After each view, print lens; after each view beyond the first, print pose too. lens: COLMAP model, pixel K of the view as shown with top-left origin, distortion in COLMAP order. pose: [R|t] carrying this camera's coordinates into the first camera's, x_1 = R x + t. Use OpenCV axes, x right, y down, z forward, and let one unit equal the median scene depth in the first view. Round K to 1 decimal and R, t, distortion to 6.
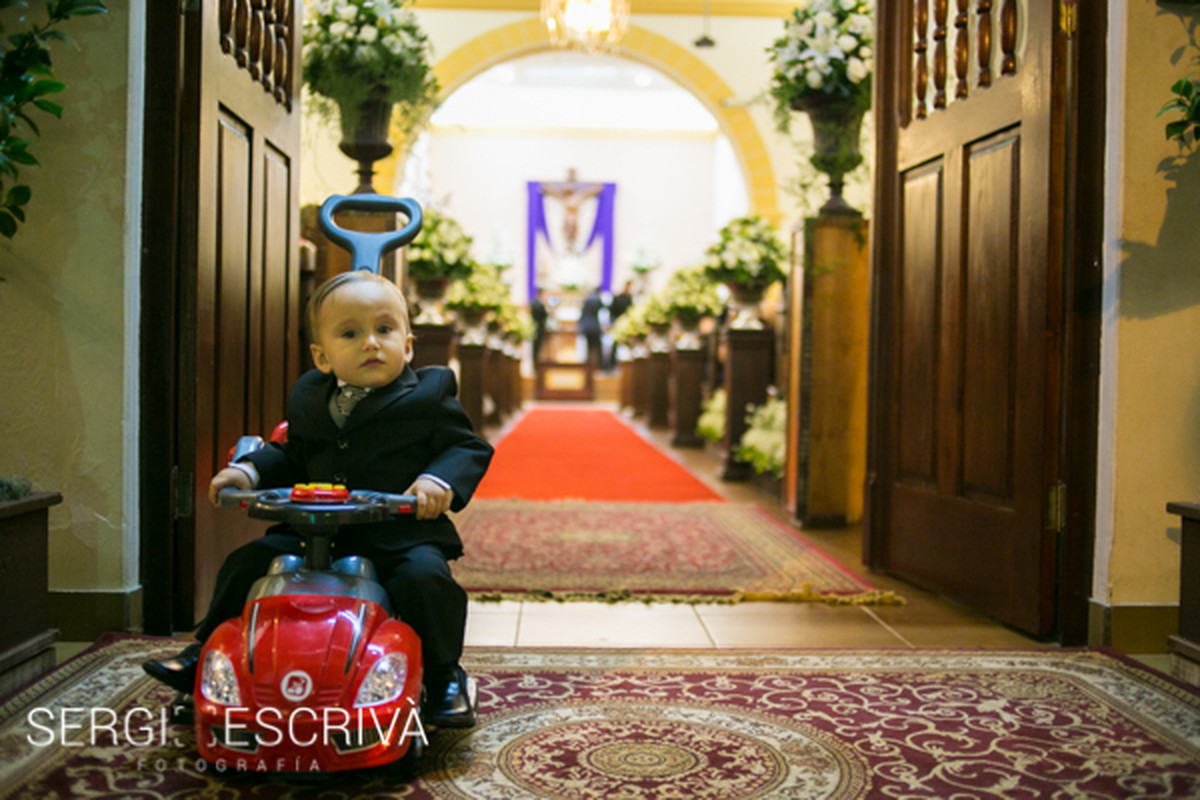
lens RADIAL K [[1267.9, 0, 600.0], [0, 1267.9, 400.0], [0, 0, 1]] dist [-0.075391, 0.021019]
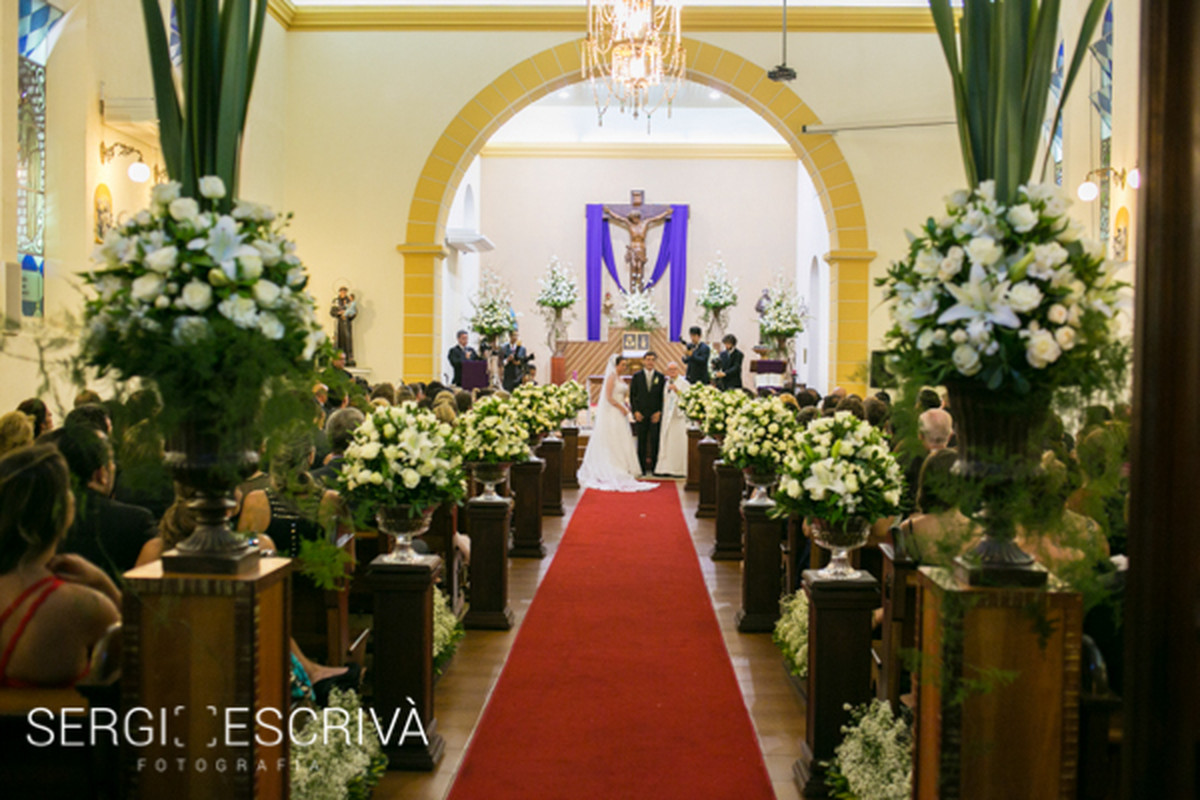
lens RADIAL K [[1267.9, 0, 600.0], [0, 1267.9, 400.0], [0, 0, 1]] dist [-0.075391, 0.021019]
pose [[0.997967, -0.004849, -0.063550, 0.039966], [0.005988, 0.999824, 0.017755, -0.245188], [0.063453, -0.018100, 0.997821, 0.413781]]
